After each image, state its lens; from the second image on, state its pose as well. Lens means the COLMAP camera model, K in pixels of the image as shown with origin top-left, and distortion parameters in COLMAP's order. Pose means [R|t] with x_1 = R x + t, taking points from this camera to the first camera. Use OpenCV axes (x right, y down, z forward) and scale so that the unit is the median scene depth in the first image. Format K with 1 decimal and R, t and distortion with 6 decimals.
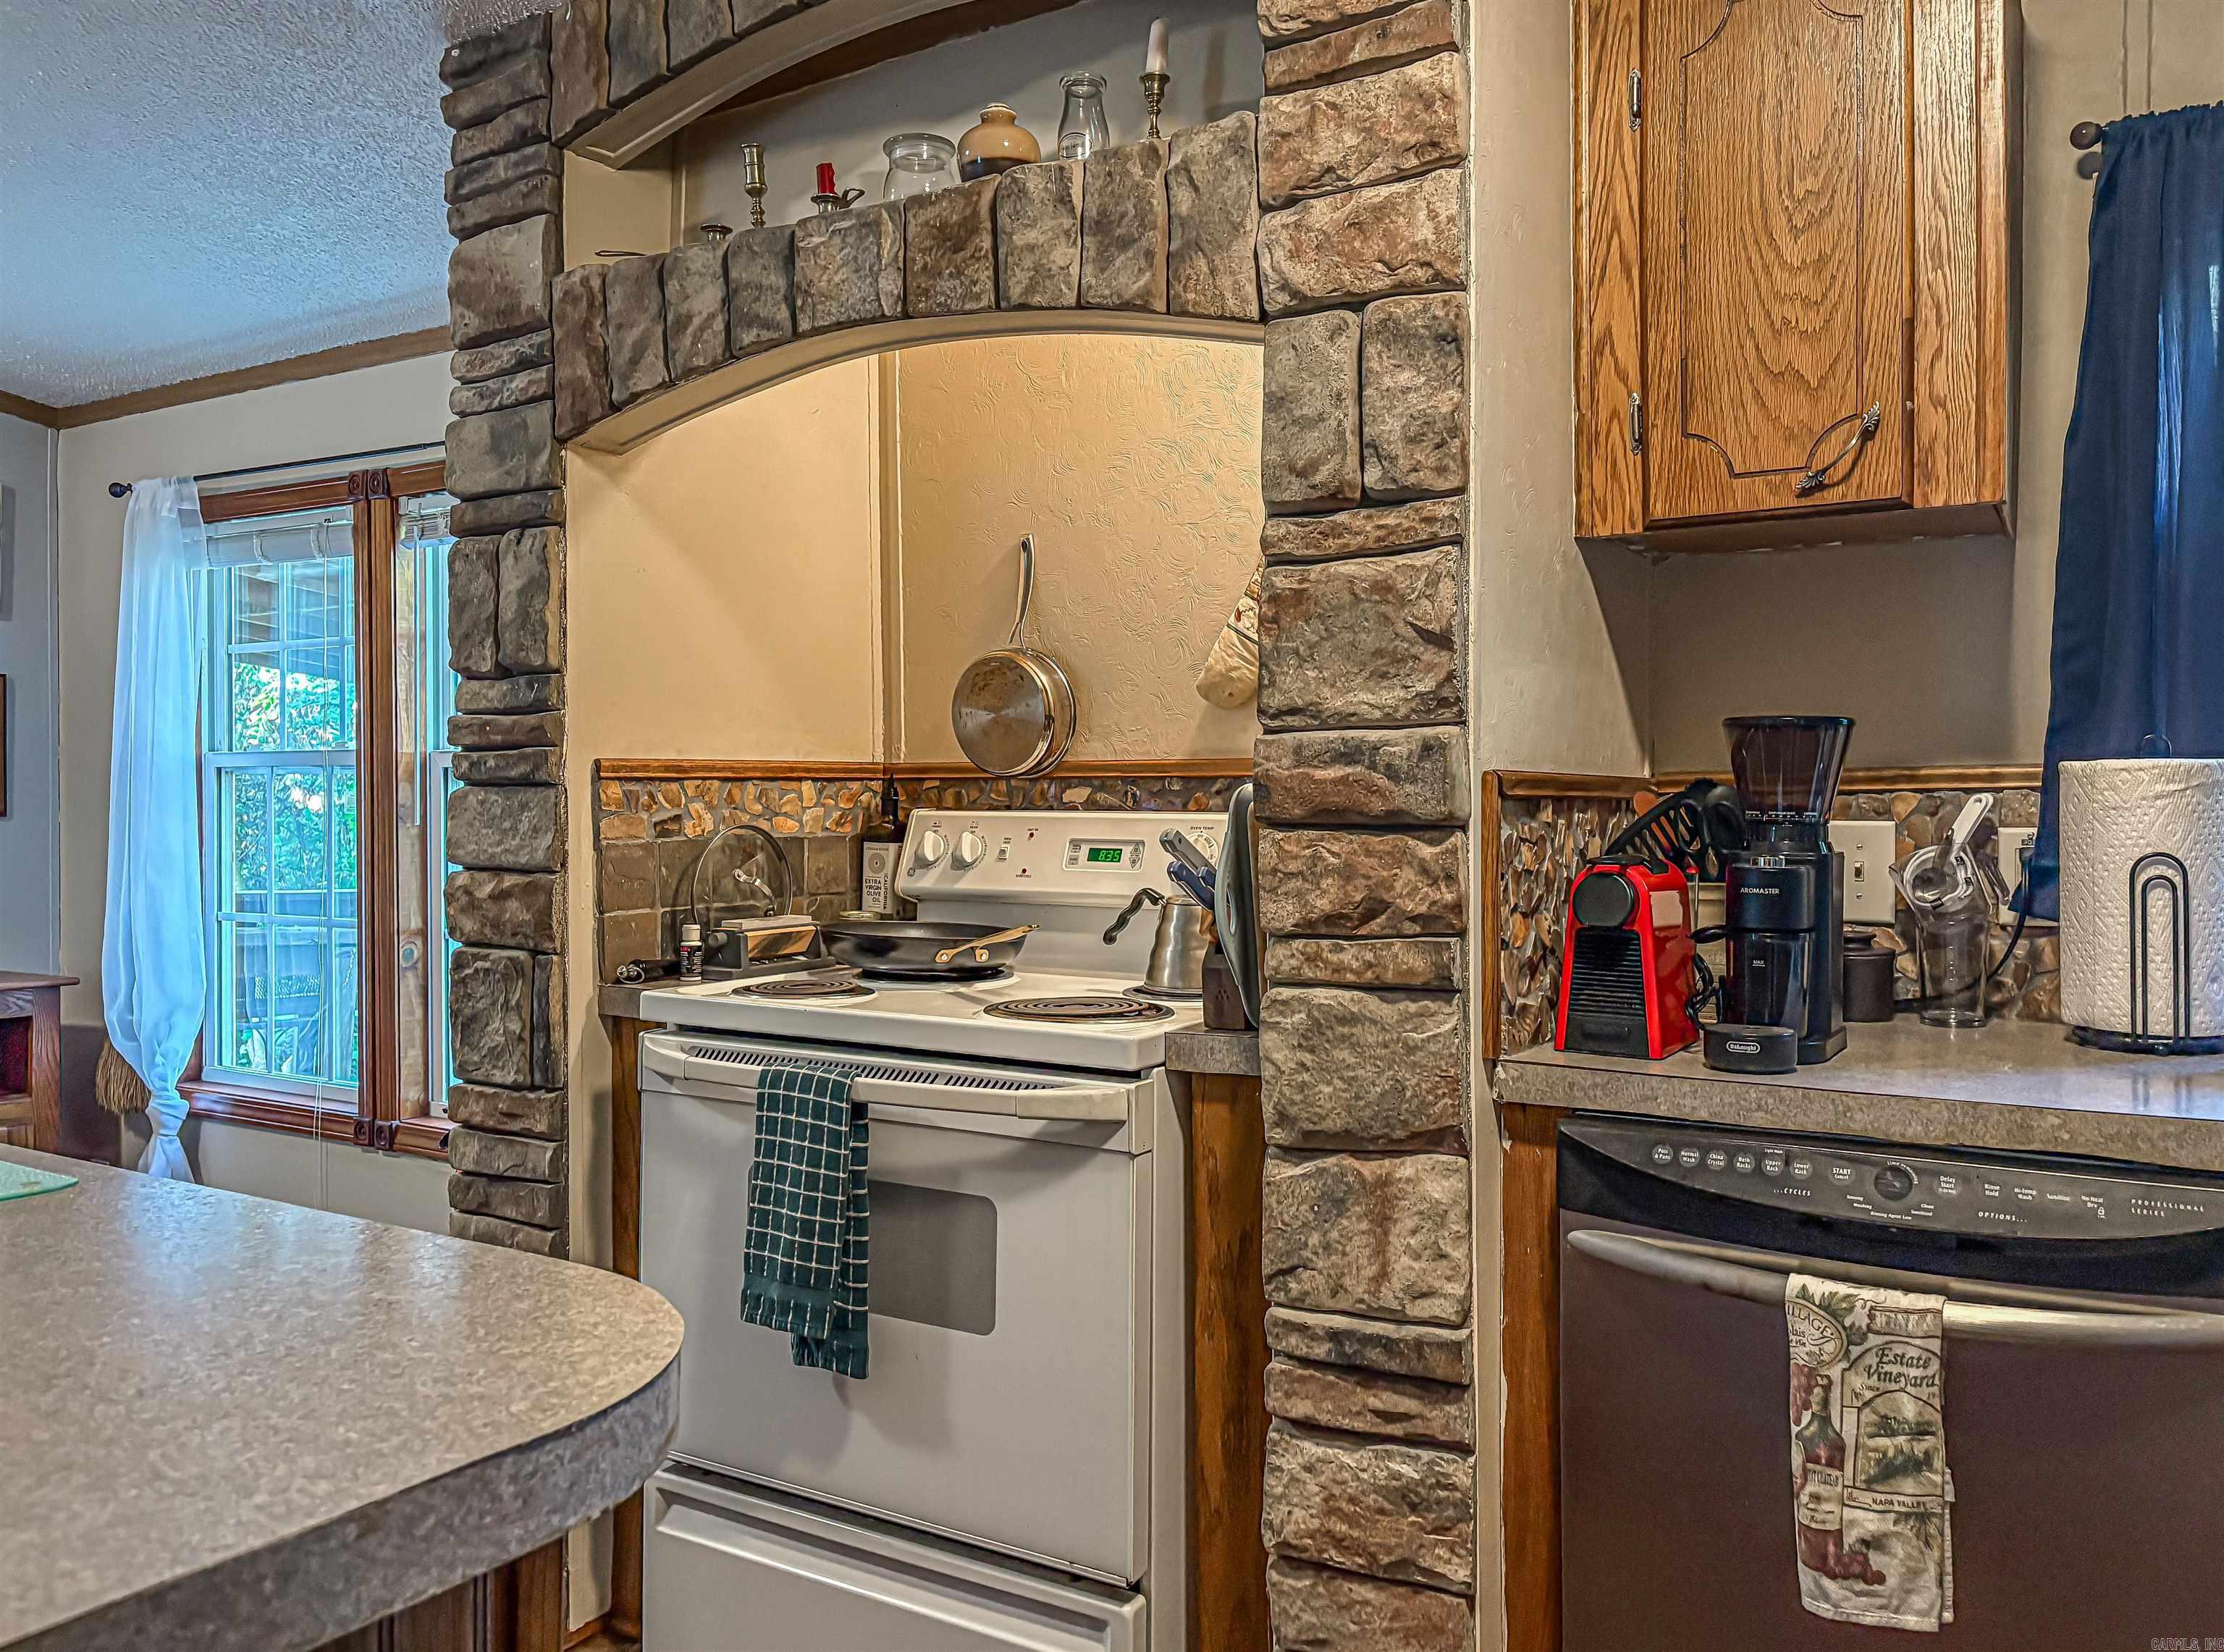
lens RADIAL K [[1715.5, 0, 1107.2], [0, 1715.5, 807.9], [0, 0, 1]] dist [0.039603, -0.030809]
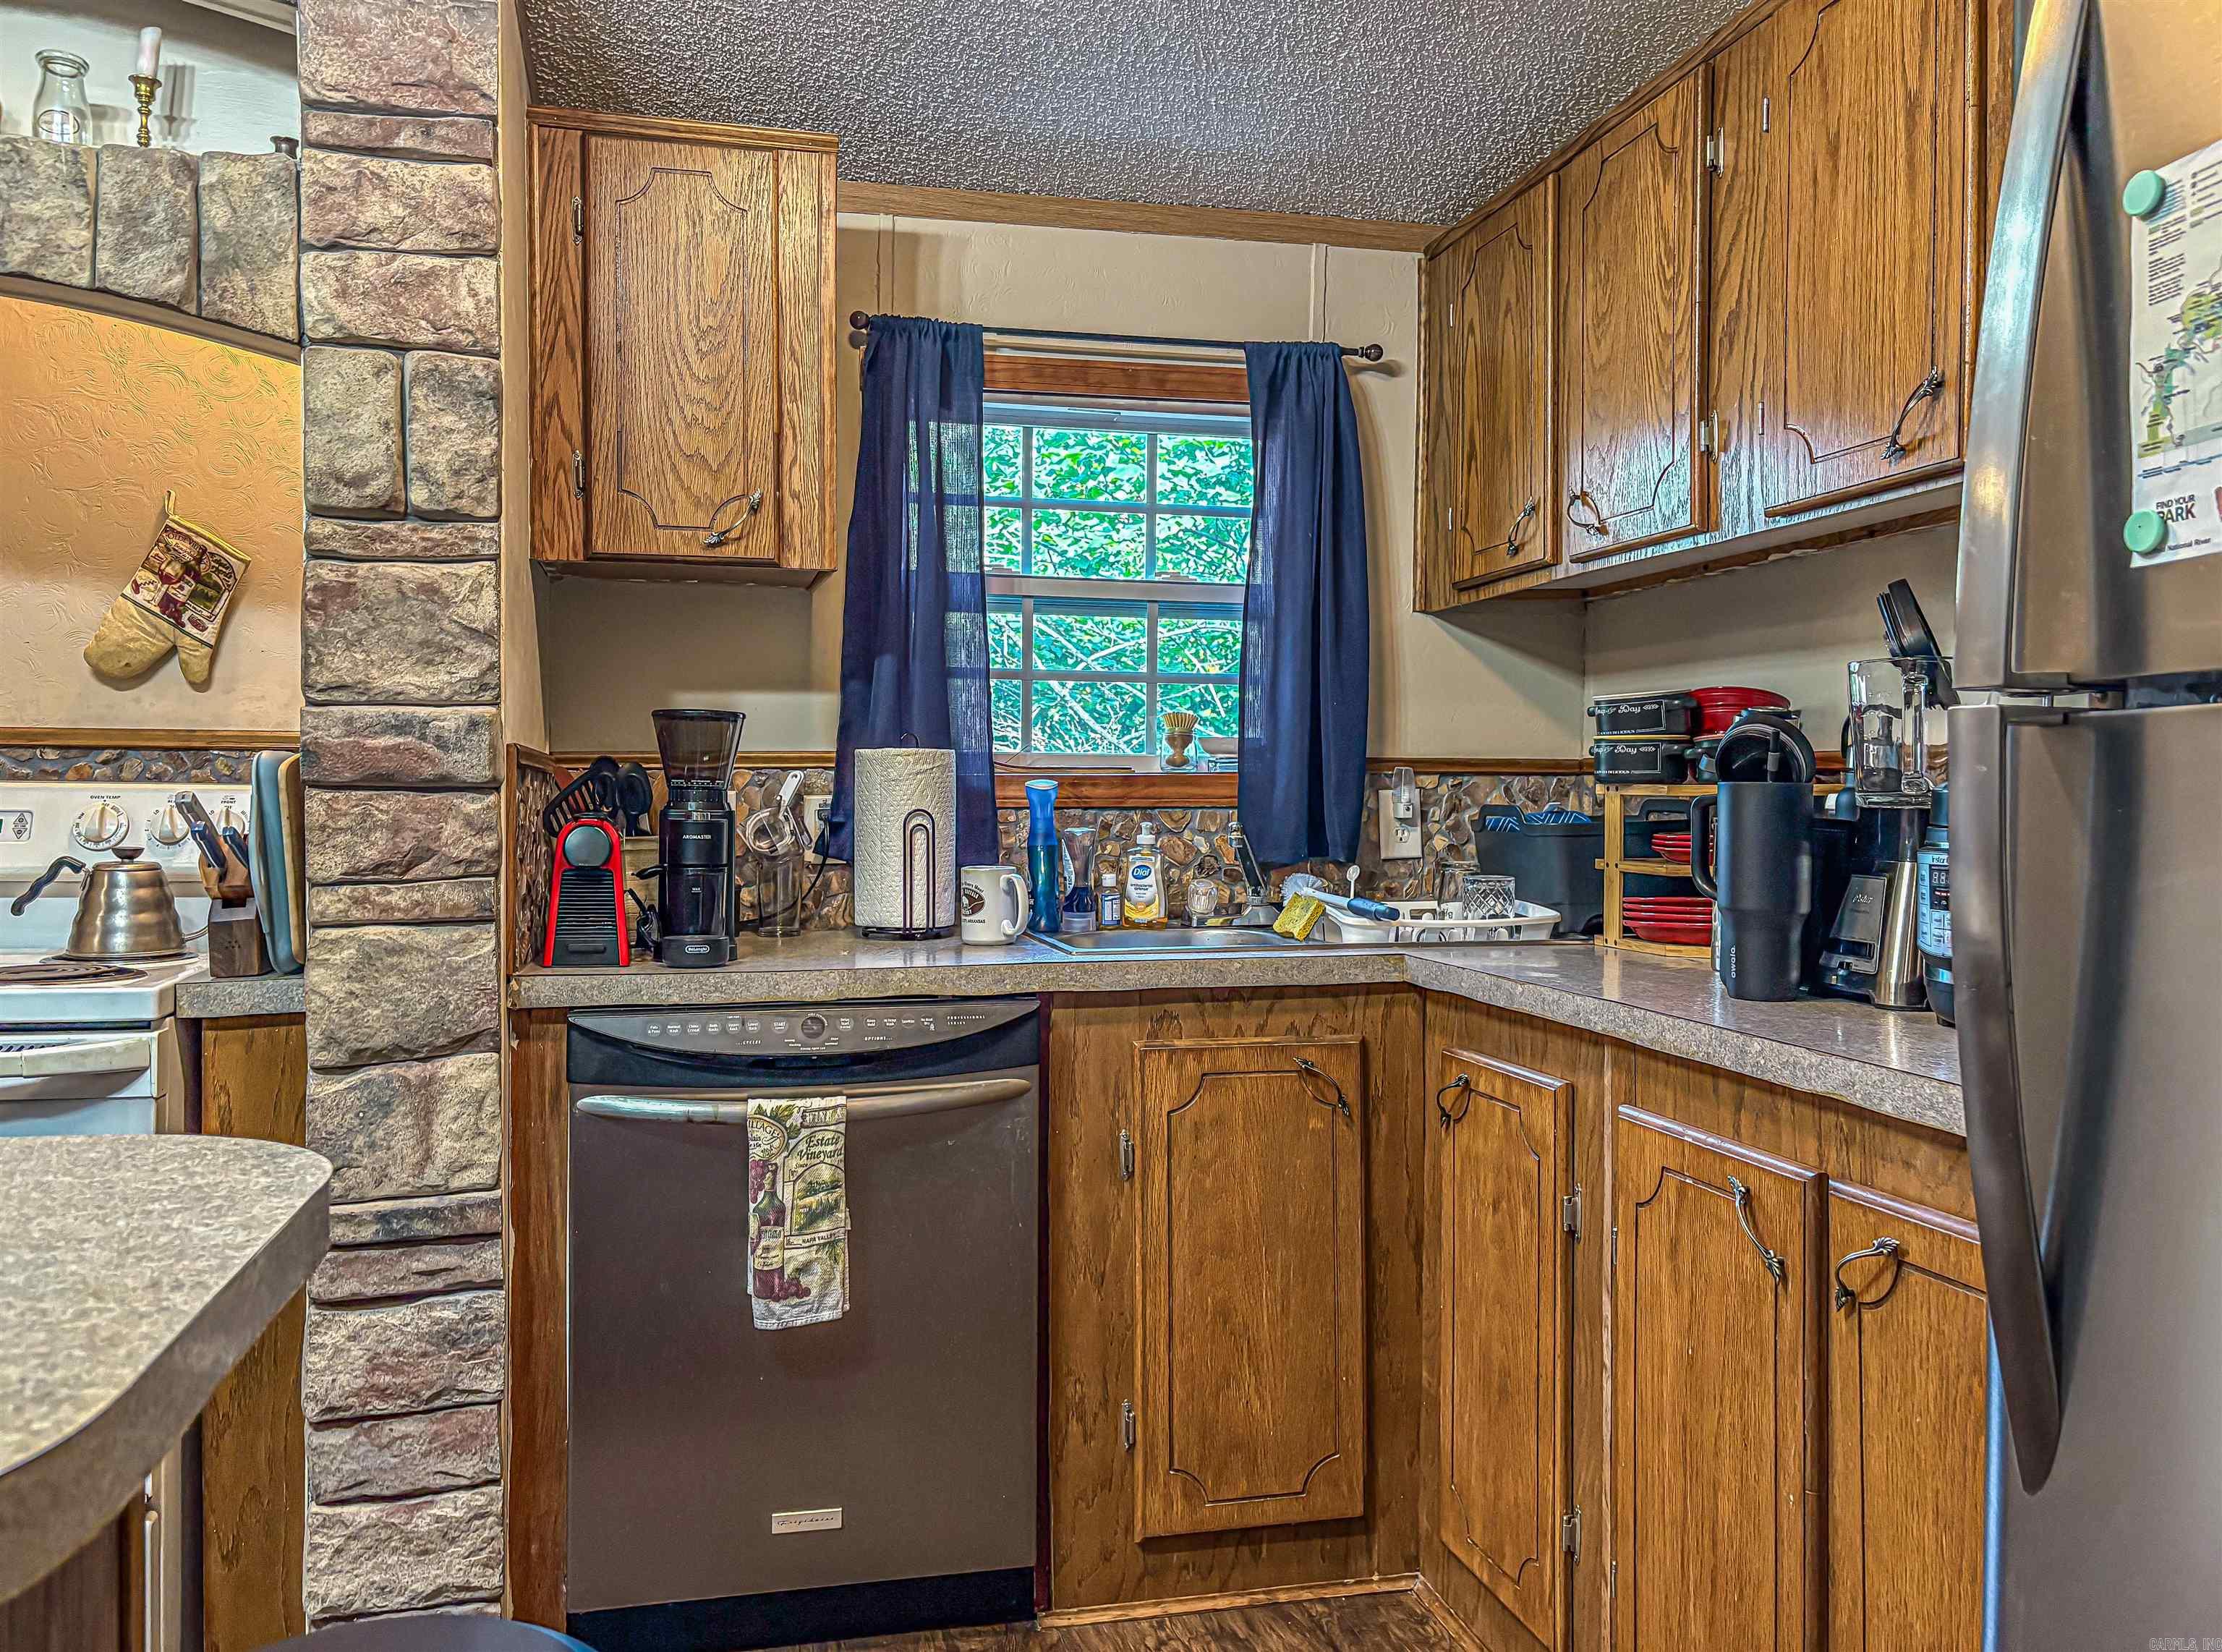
lens RADIAL K [[1714.0, 0, 1106.2], [0, 1714.0, 807.9], [0, 0, 1]] dist [0.039603, -0.030809]
pose [[0.700257, -0.000549, 0.713891, -0.357182], [-0.000312, 0.999999, 0.001075, 0.022845], [-0.713891, -0.000975, 0.700256, -0.180678]]
